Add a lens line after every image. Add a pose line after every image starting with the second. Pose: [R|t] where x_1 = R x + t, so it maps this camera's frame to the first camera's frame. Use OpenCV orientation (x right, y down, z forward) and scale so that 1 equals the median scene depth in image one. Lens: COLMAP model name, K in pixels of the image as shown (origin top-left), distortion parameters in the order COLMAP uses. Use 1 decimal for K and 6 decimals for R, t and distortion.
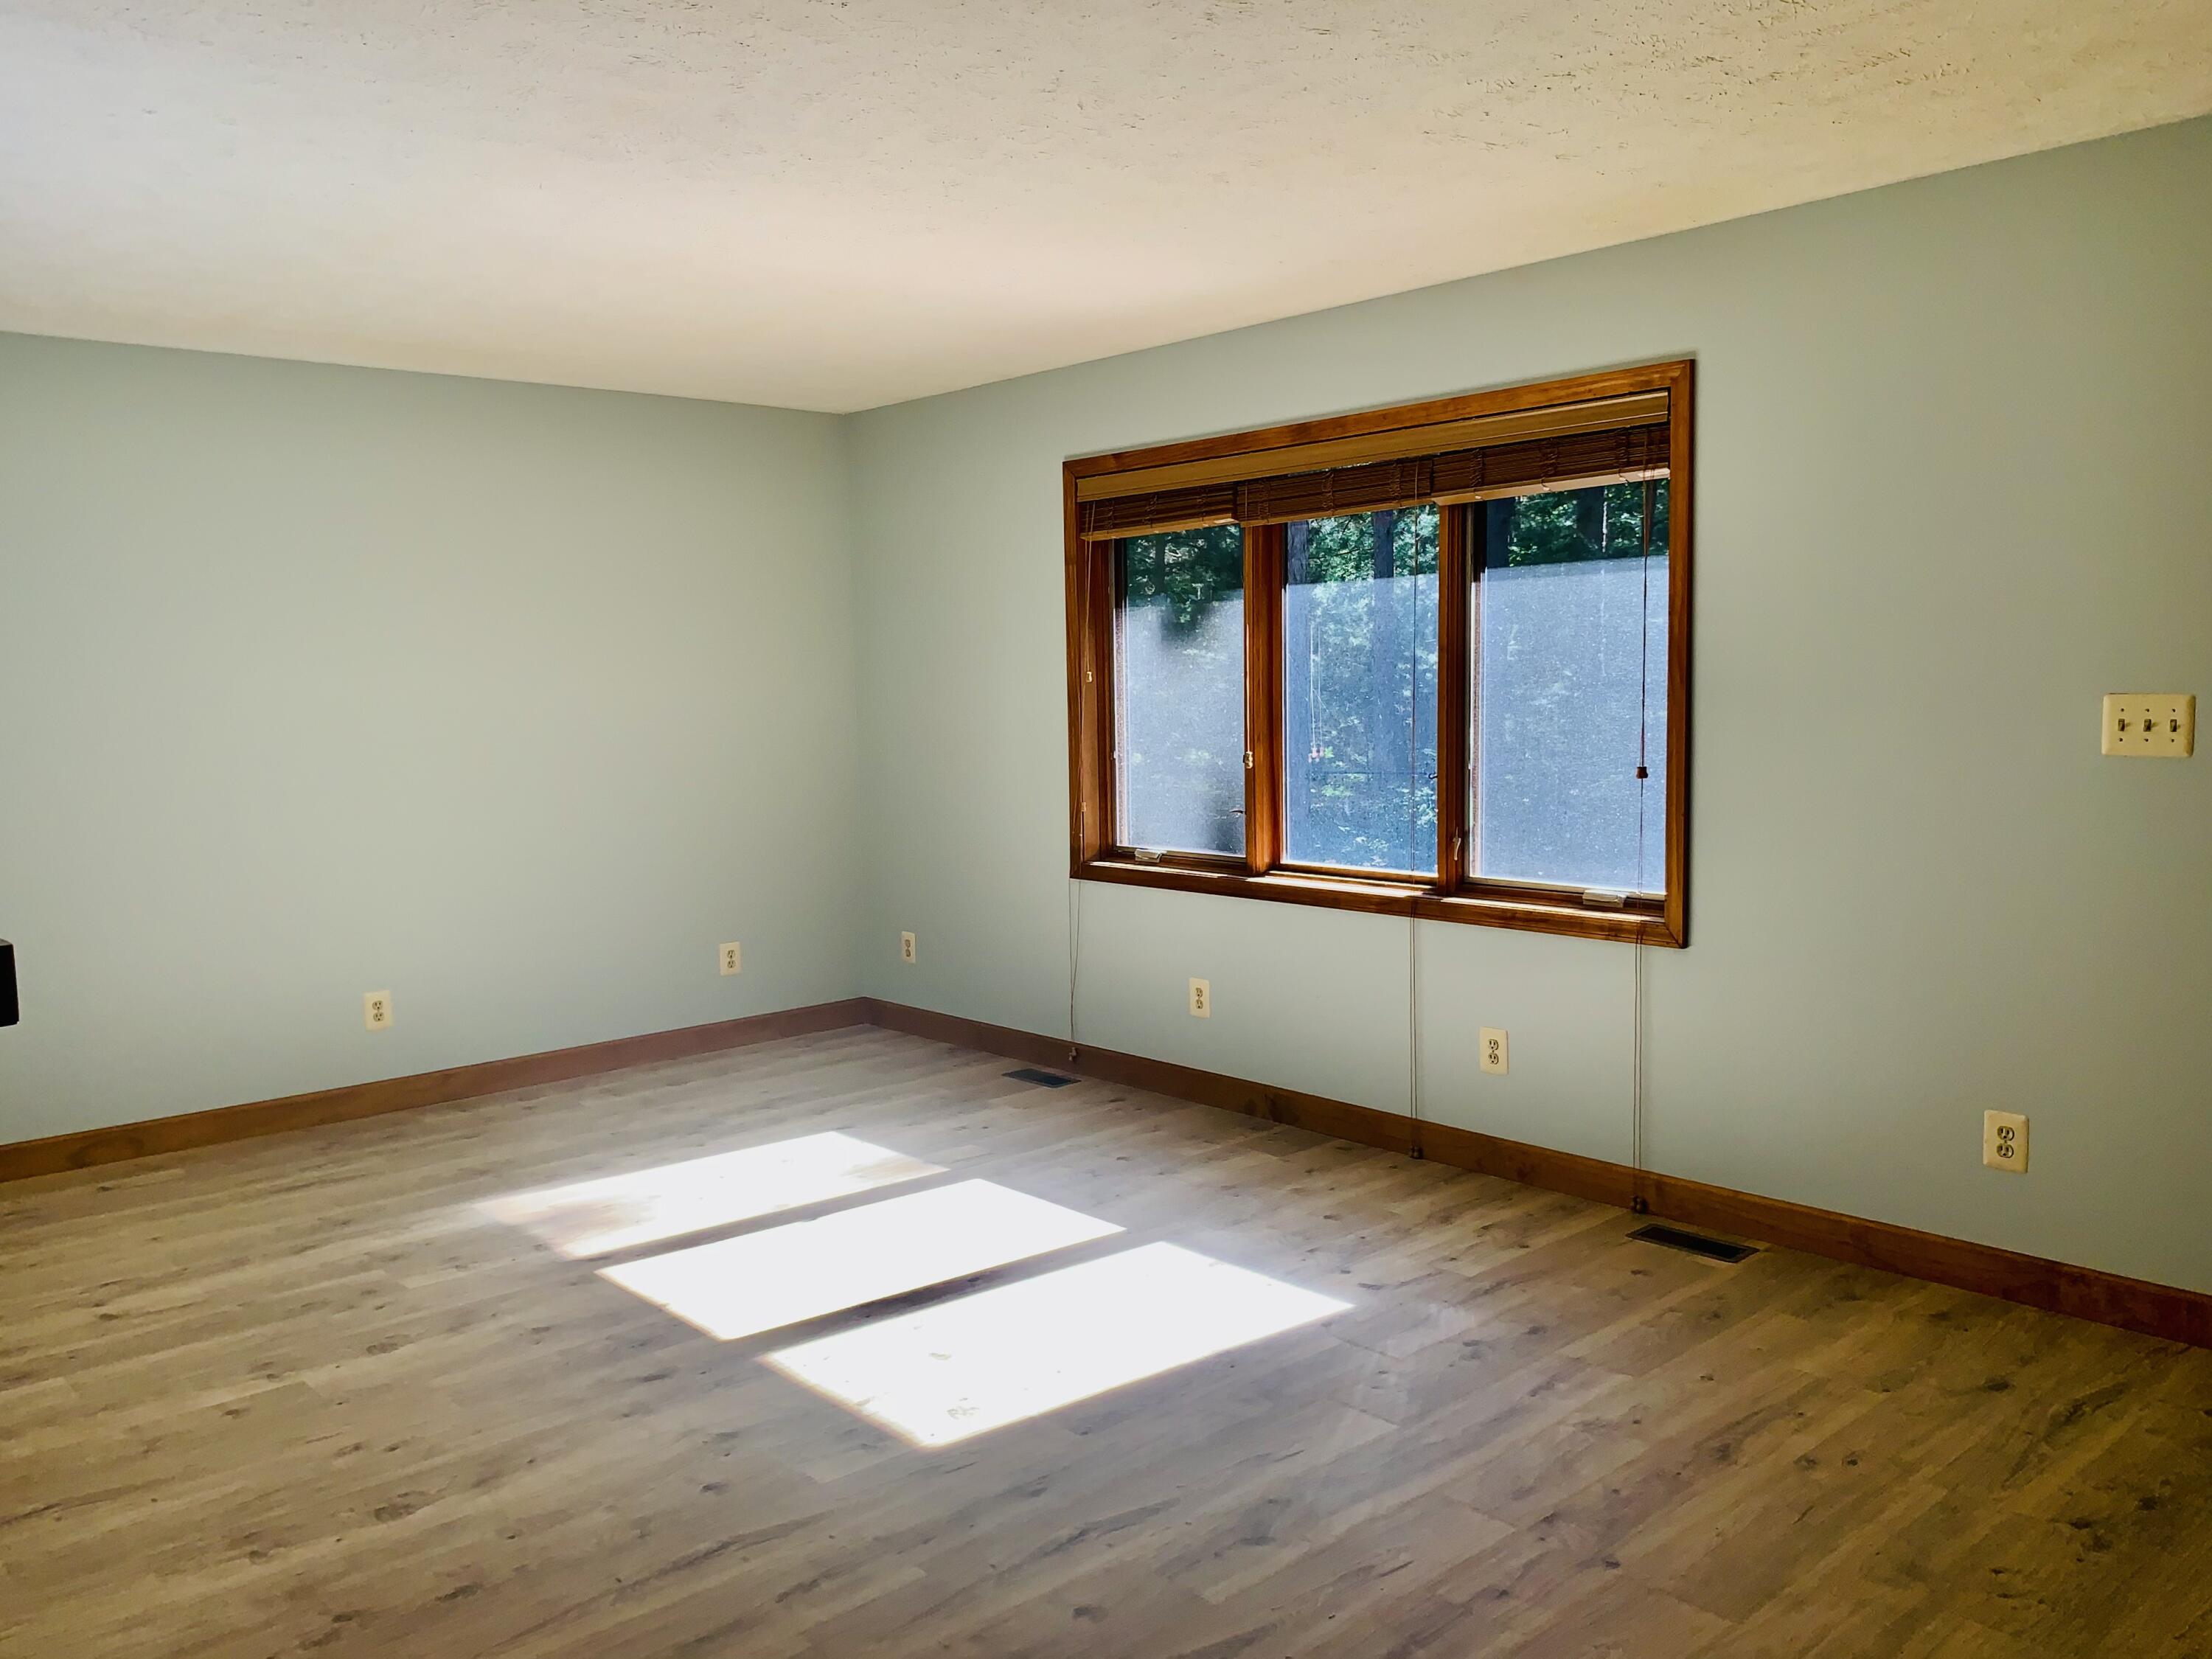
lens RADIAL K [[1710.7, 0, 1106.0], [0, 1710.7, 829.5], [0, 0, 1]] dist [-0.006761, -0.008453]
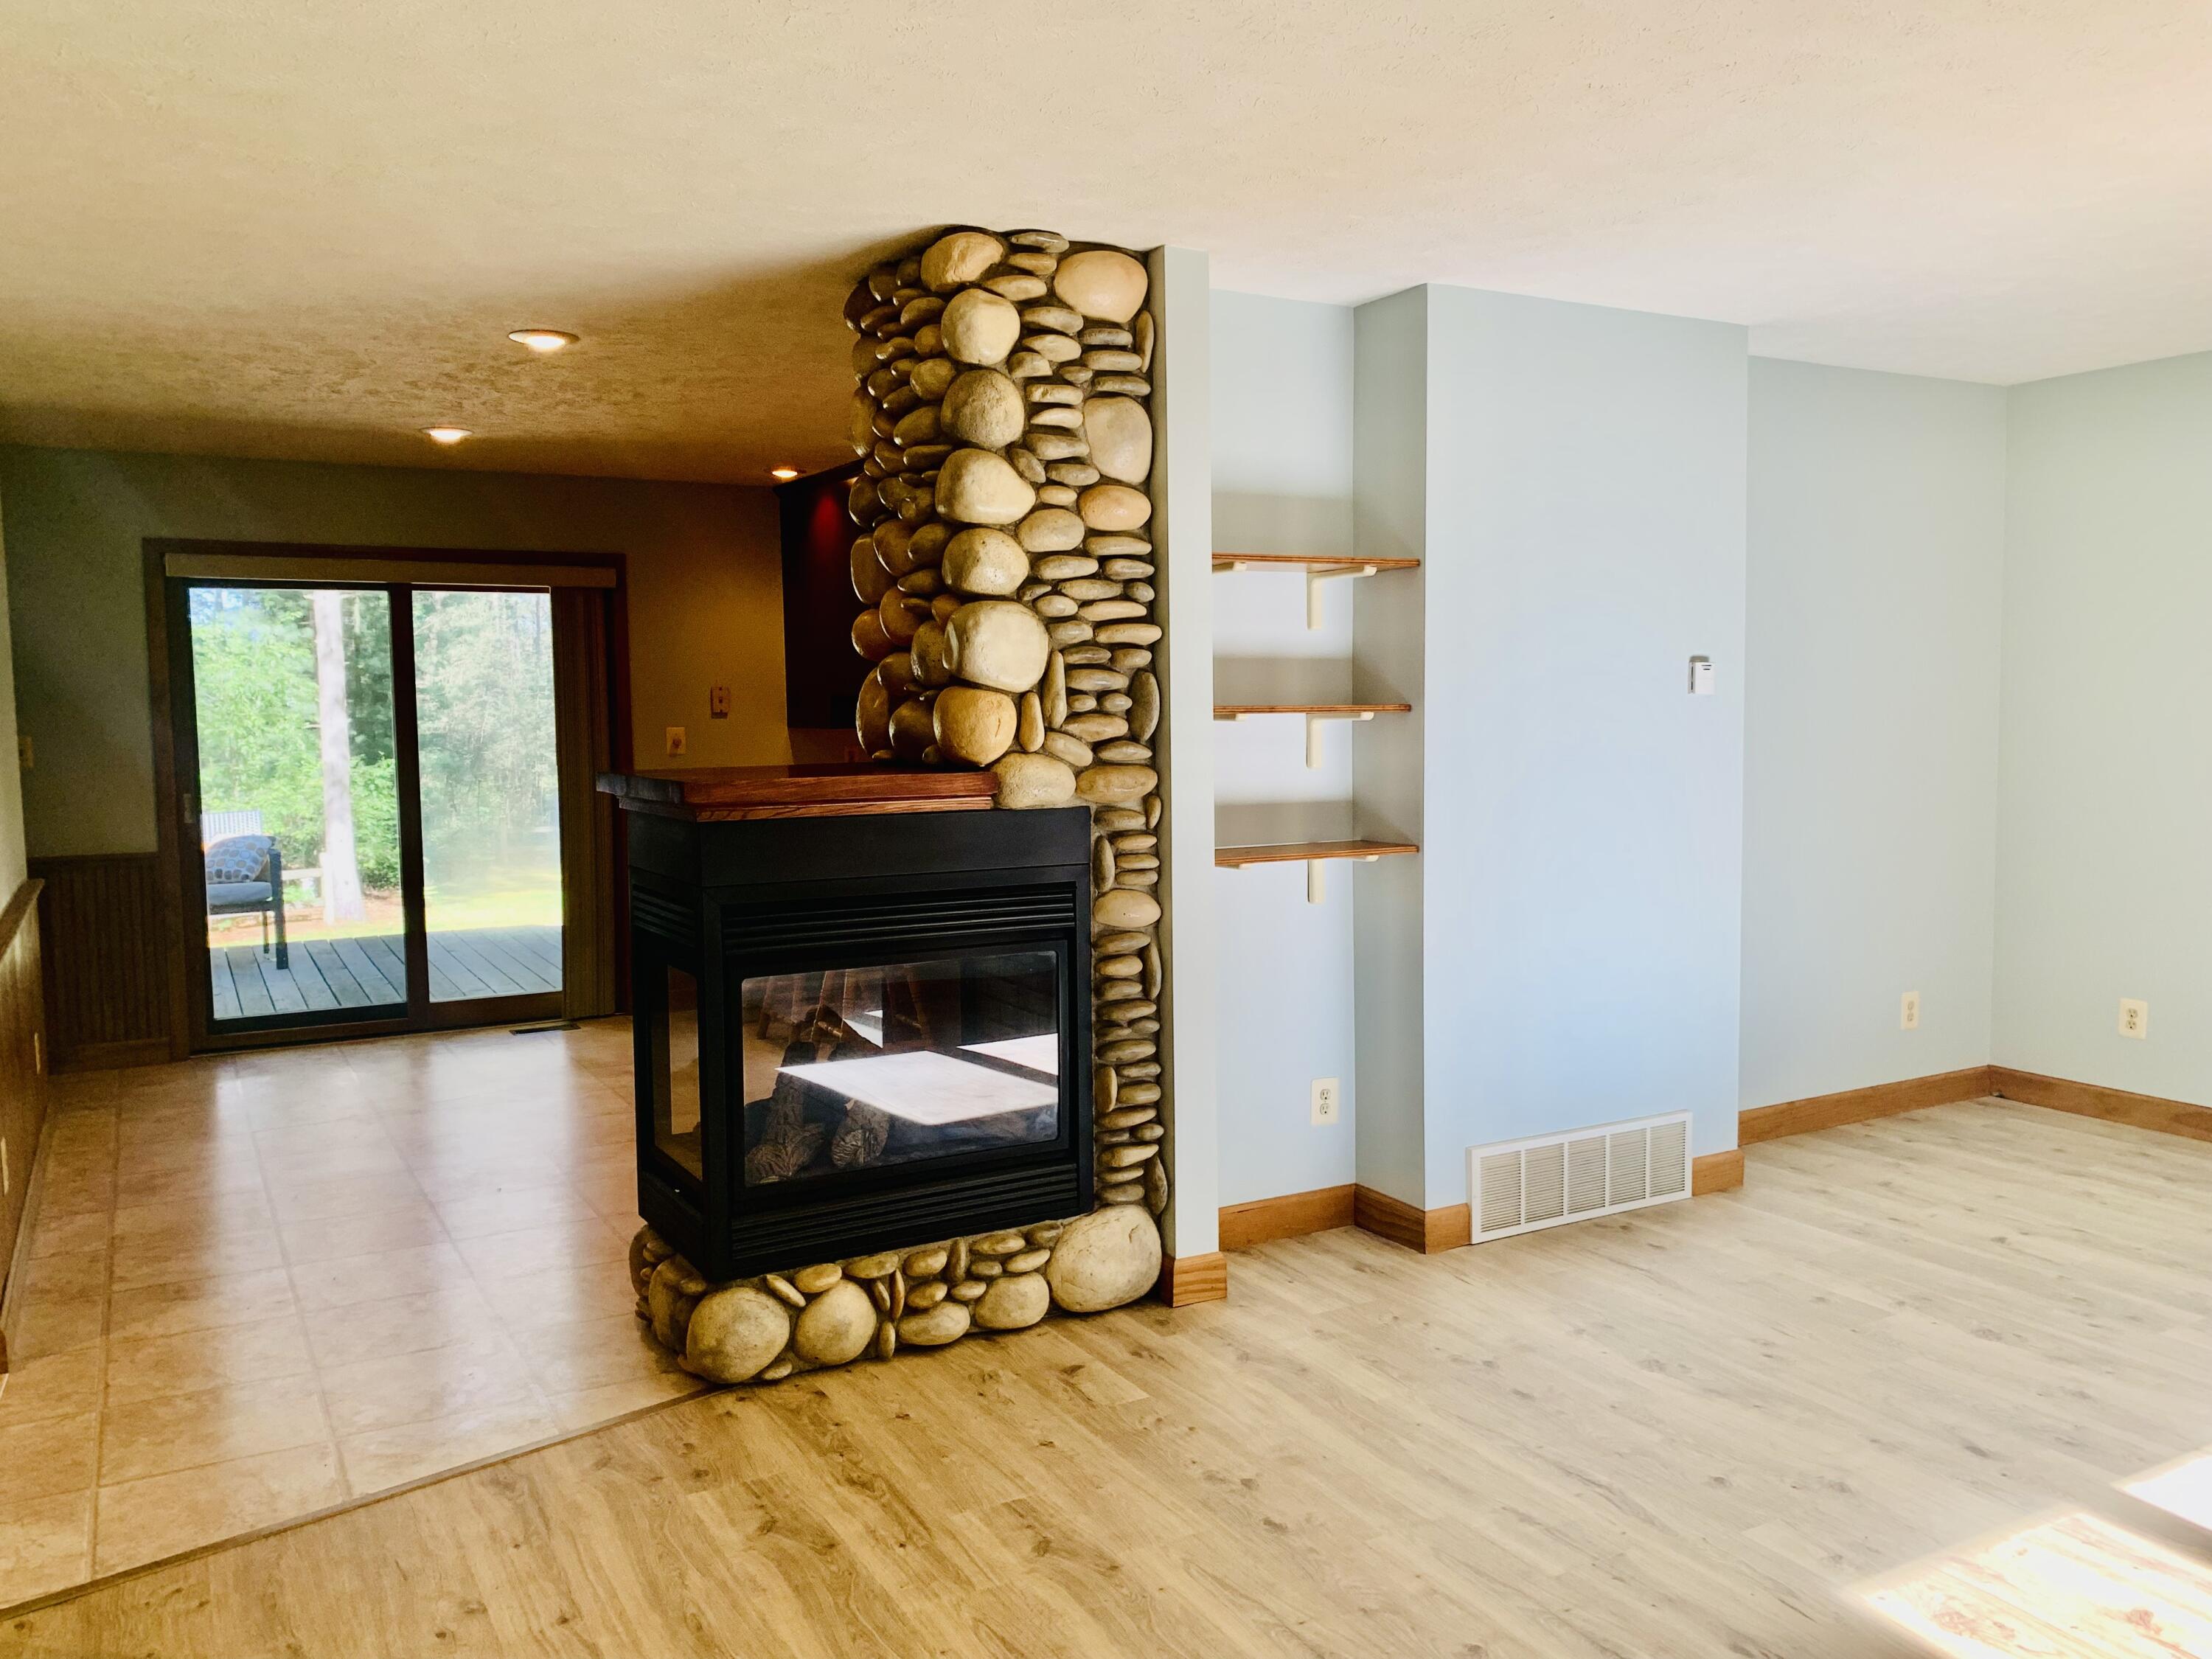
lens RADIAL K [[1704.9, 0, 1104.8], [0, 1704.9, 837.9], [0, 0, 1]] dist [0.114139, -0.164392]
pose [[-0.218400, 0.104572, -0.970240, 0.722160], [-0.070939, 0.989910, 0.122660, -0.089181], [0.973278, 0.095617, -0.208778, 0.714555]]
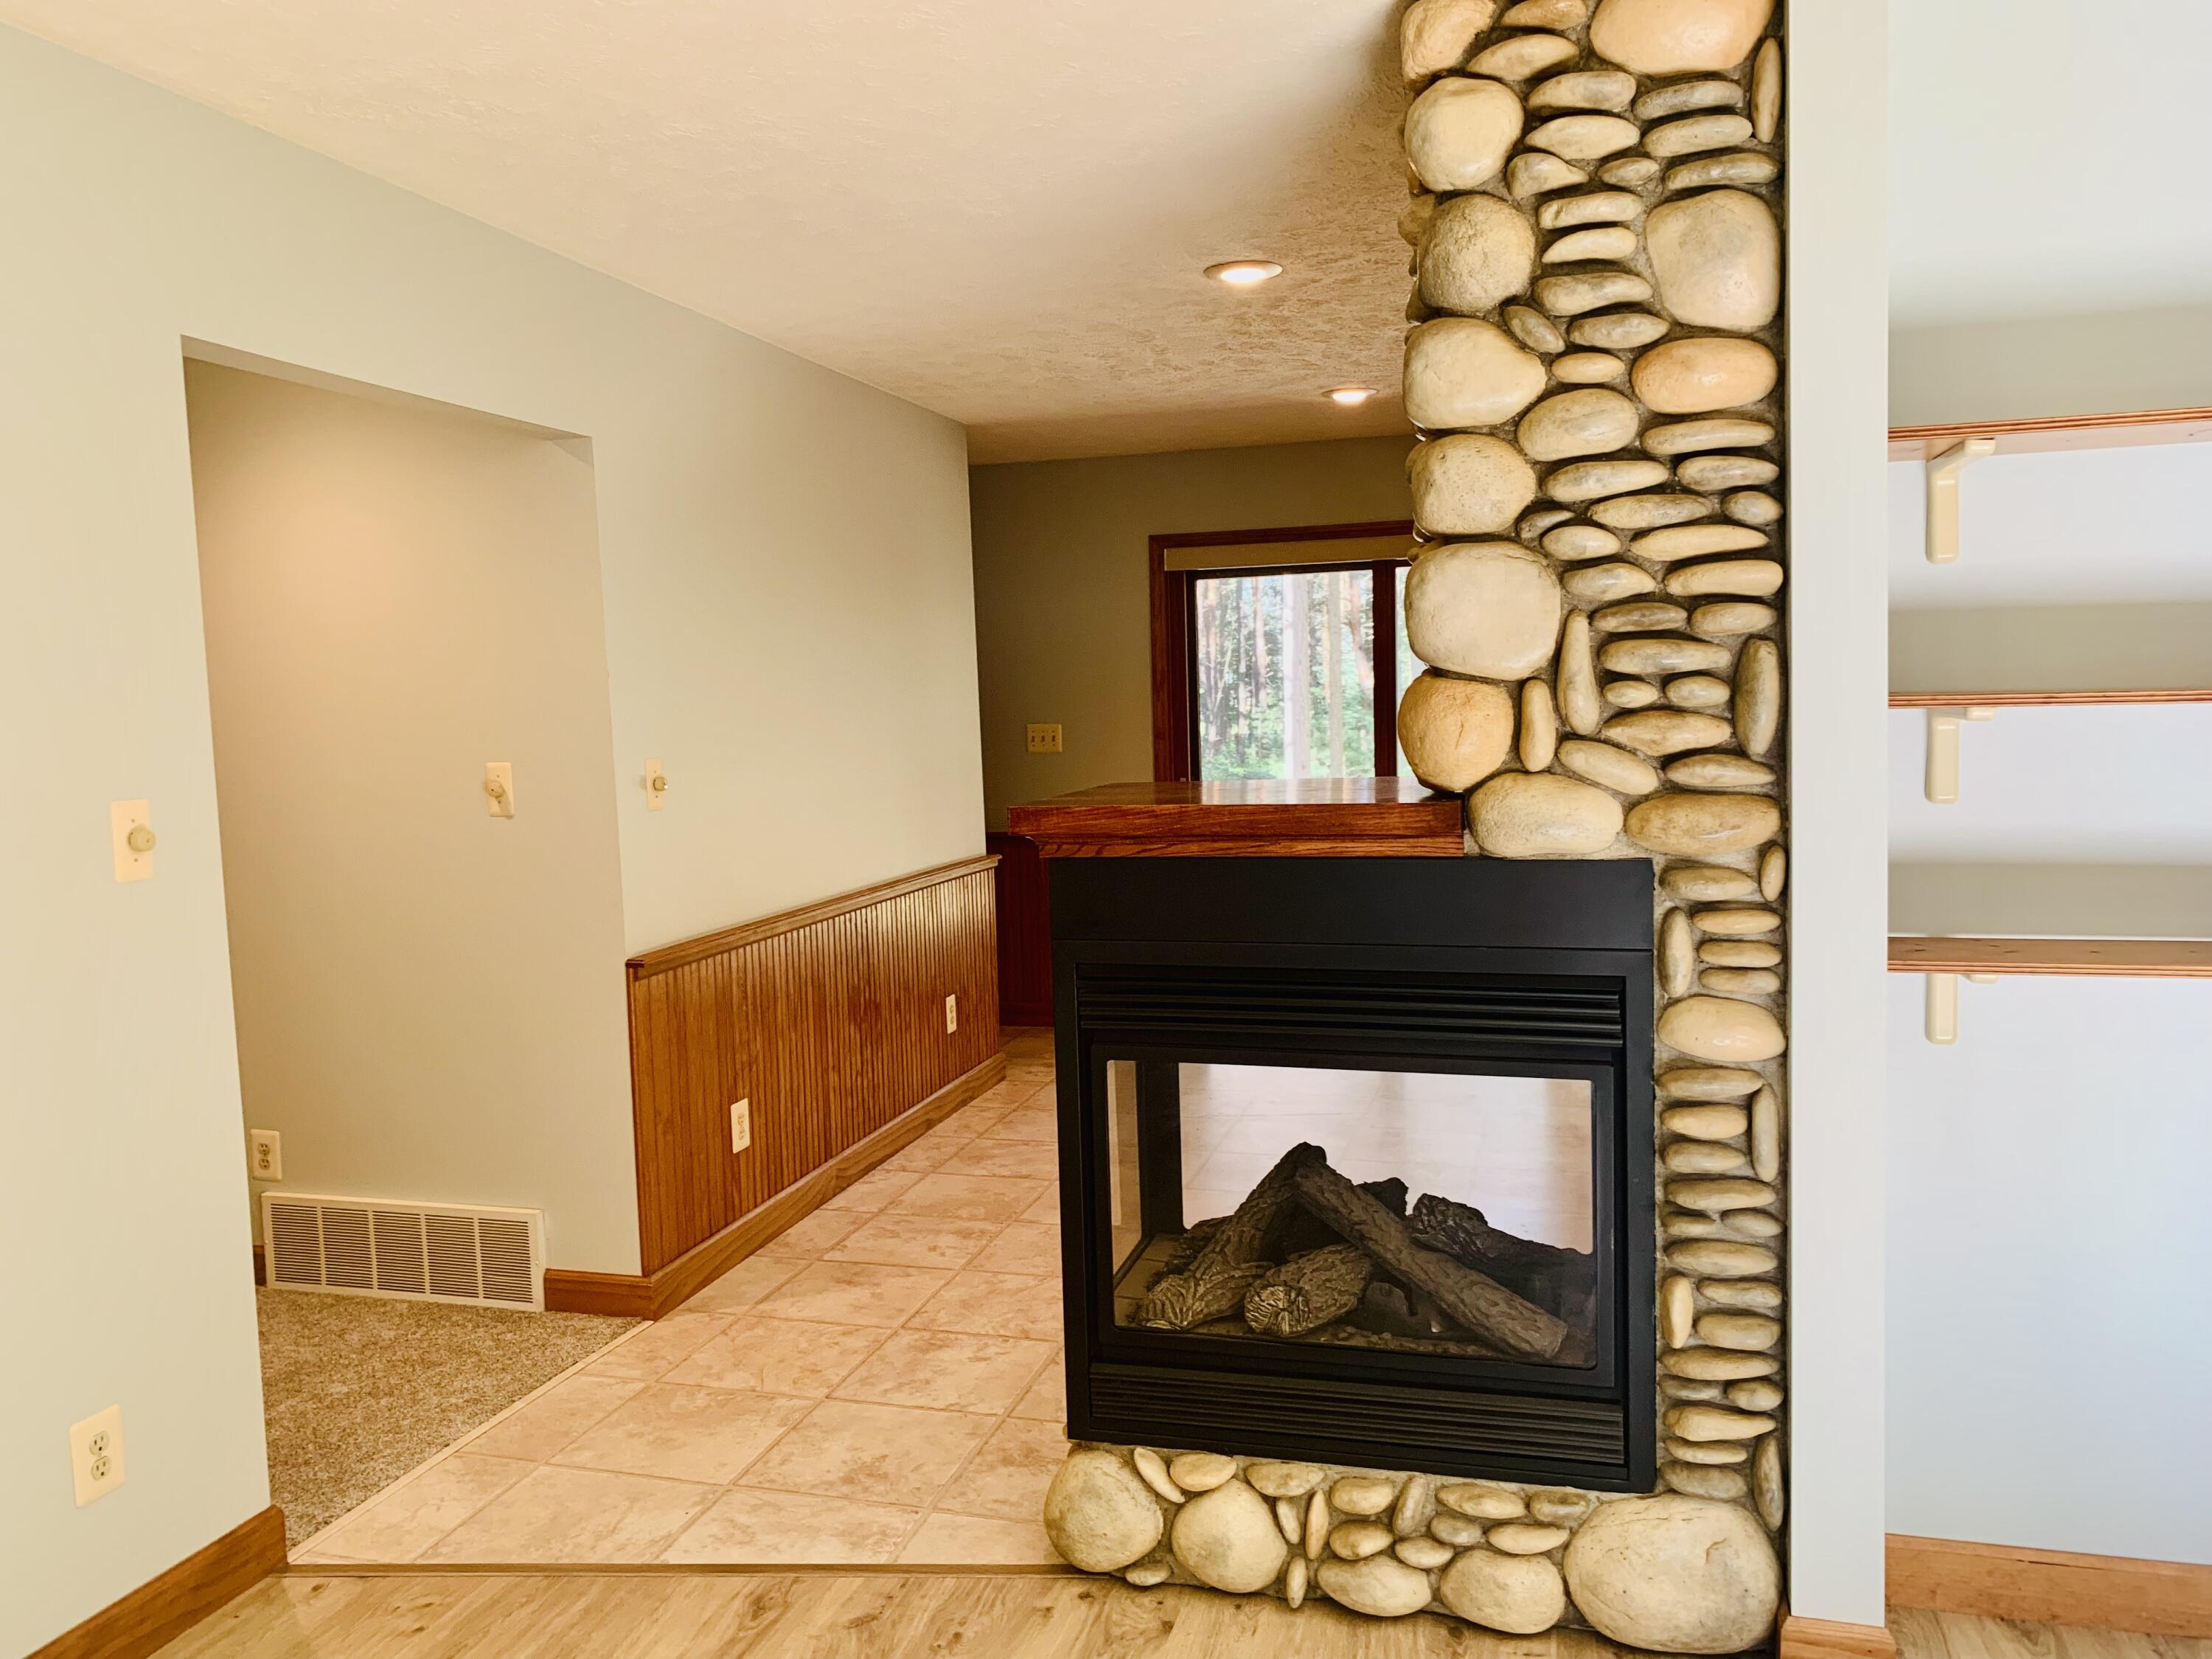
lens RADIAL K [[1710.7, 0, 1106.0], [0, 1710.7, 829.5], [0, 0, 1]] dist [-0.006761, -0.008453]
pose [[-0.852280, 0.089398, -0.515391, 0.179128], [0.002310, 0.985921, 0.167195, -0.101677], [0.523082, 0.141307, -0.840487, 0.943208]]
